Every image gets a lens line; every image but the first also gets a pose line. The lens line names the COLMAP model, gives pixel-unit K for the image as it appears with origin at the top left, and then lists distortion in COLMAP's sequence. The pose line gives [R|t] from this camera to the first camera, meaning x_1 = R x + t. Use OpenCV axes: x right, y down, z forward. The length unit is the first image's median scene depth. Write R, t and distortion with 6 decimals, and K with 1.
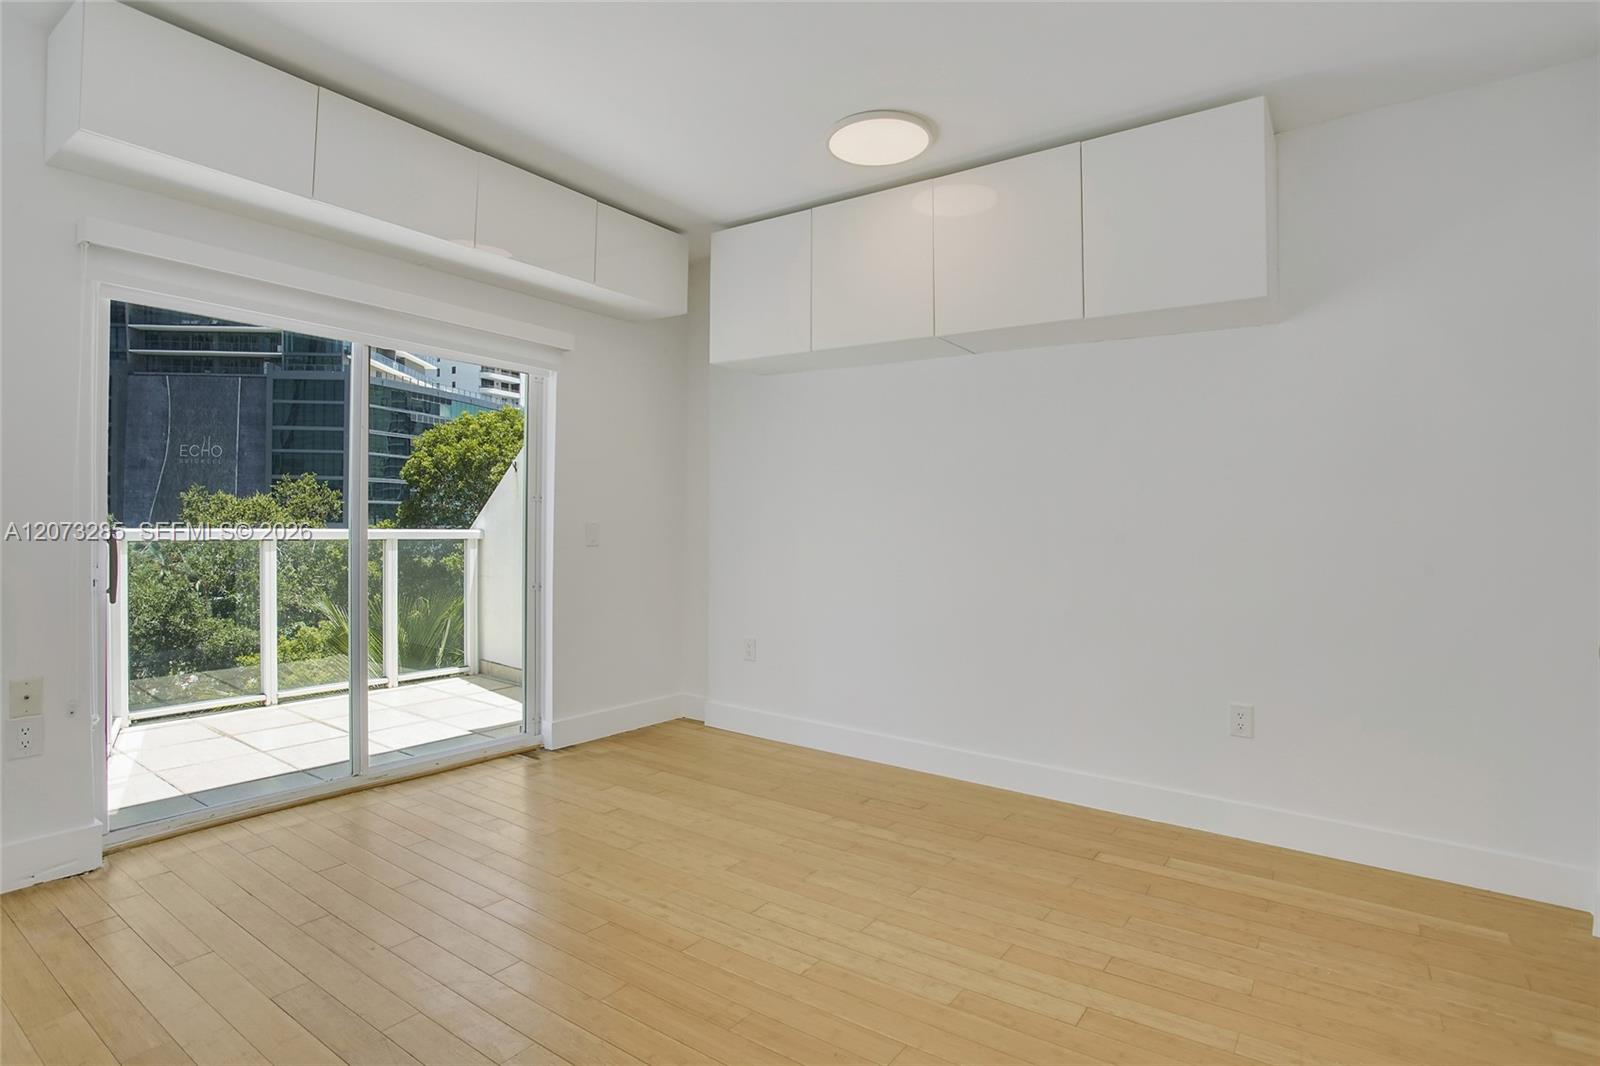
lens RADIAL K [[790.3, 0, 804.7], [0, 790.3, 550.9], [0, 0, 1]] dist [-0.066705, 0.032844]
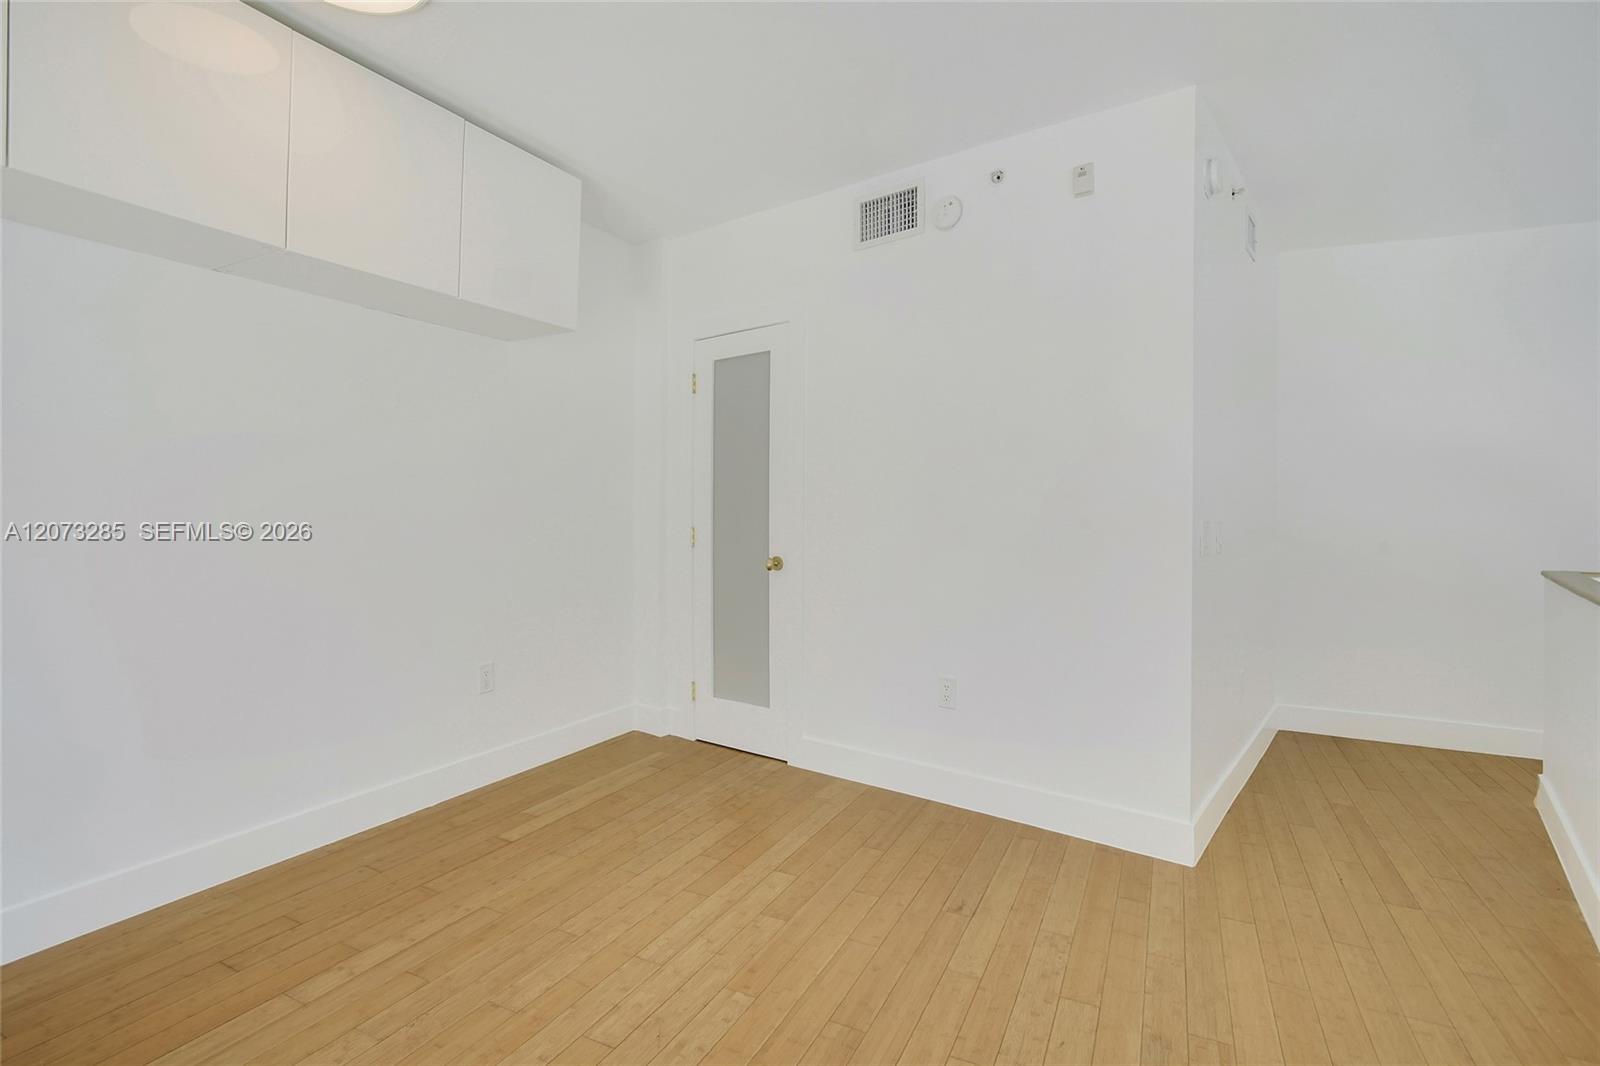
lens RADIAL K [[803.8, 0, 765.6], [0, 803.8, 486.5], [0, 0, 1]] dist [-0.101938, 0.053070]
pose [[-0.110960, 0.008606, 0.993788, -0.332582], [0.025221, 0.999665, -0.005841, -0.025559], [-0.993505, 0.024416, -0.111140, 0.374957]]
